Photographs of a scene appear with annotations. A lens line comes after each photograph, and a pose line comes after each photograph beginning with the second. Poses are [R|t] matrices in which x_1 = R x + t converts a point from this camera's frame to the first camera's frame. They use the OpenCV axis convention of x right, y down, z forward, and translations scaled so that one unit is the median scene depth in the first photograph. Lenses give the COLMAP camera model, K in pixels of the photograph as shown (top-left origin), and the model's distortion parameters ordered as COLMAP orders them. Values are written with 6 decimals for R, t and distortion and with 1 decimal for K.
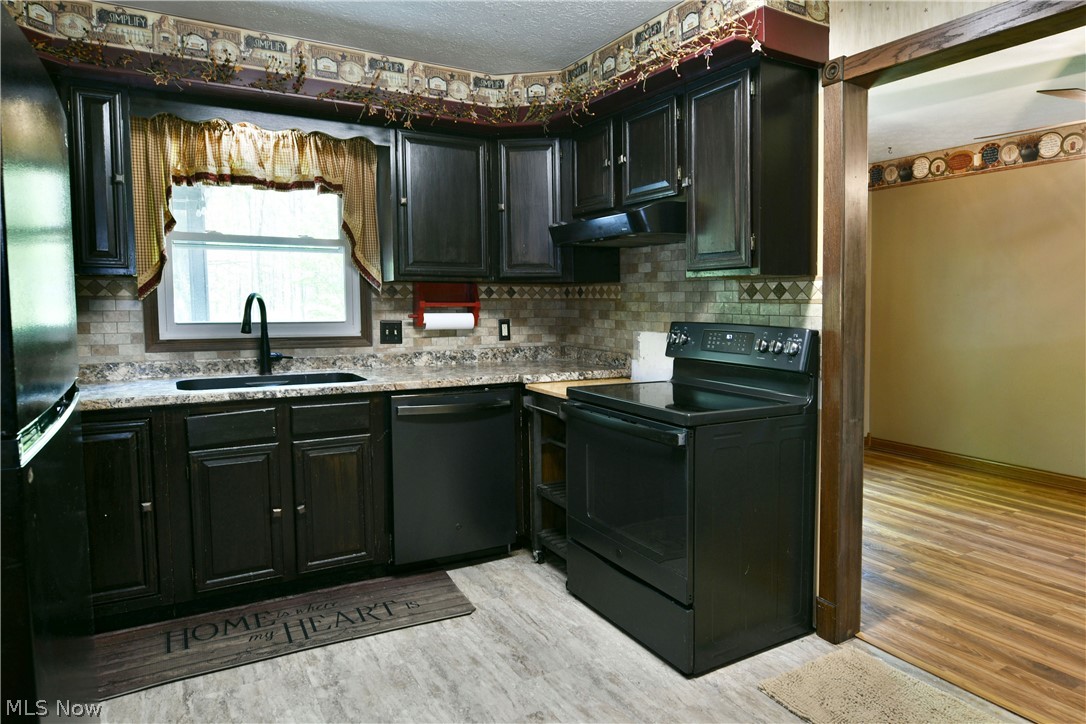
lens RADIAL K [[662.8, 0, 546.5], [0, 662.8, 324.0], [0, 0, 1]] dist [-0.011130, -0.003721]
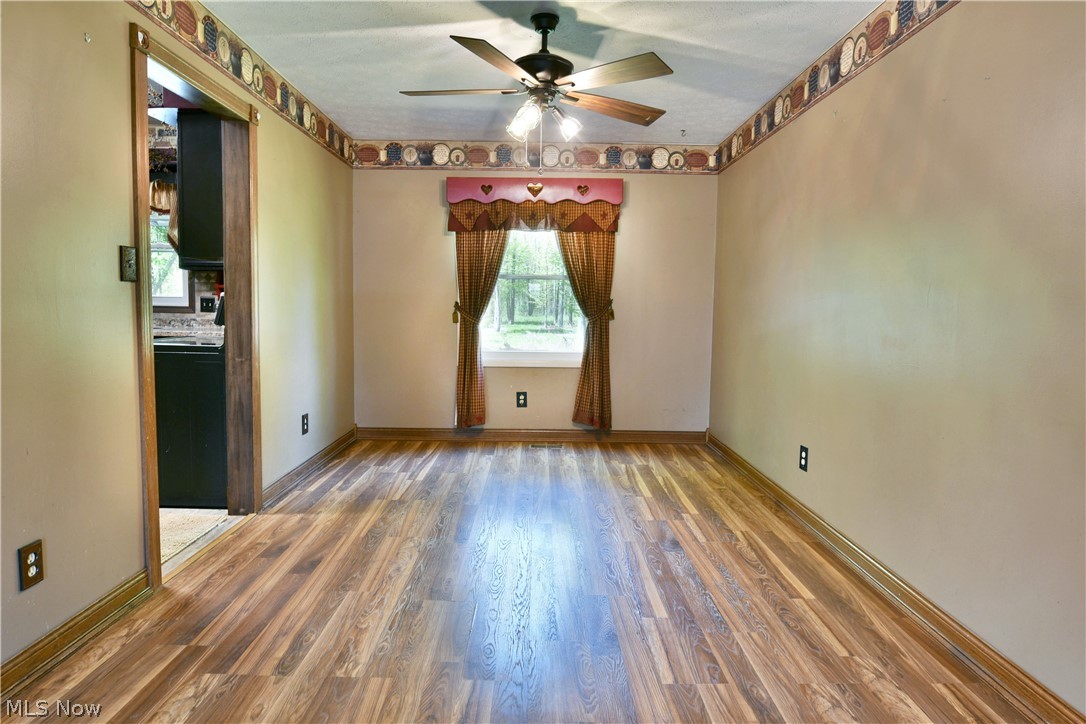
lens RADIAL K [[662.8, 0, 521.5], [0, 662.8, 347.8], [0, 0, 1]] dist [-0.011130, -0.003721]
pose [[0.857301, 0.043710, -0.512957, 1.399726], [-0.029211, 0.998914, 0.036298, 0.042204], [0.513987, -0.016134, 0.857646, 0.081102]]
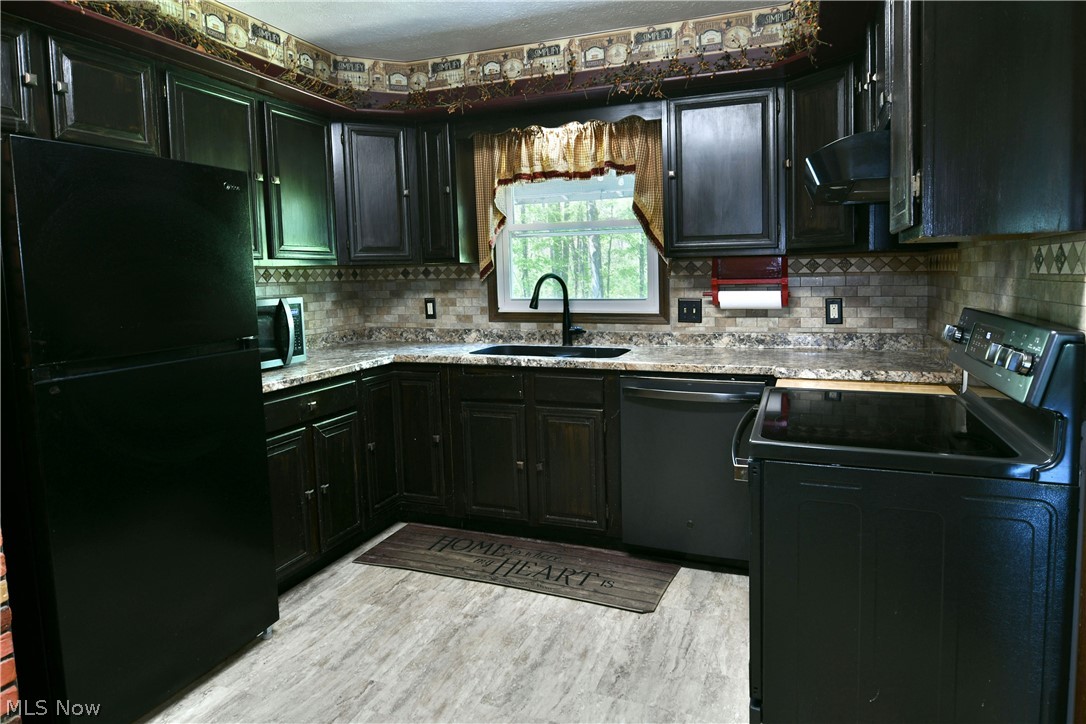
lens RADIAL K [[662.8, 0, 548.7], [0, 662.8, 322.4], [0, 0, 1]] dist [-0.011130, -0.003721]
pose [[0.630038, 0.039832, -0.775542, 0.460956], [-0.009090, 0.998994, 0.043923, -0.013352], [0.776511, -0.020624, 0.629766, 0.281179]]
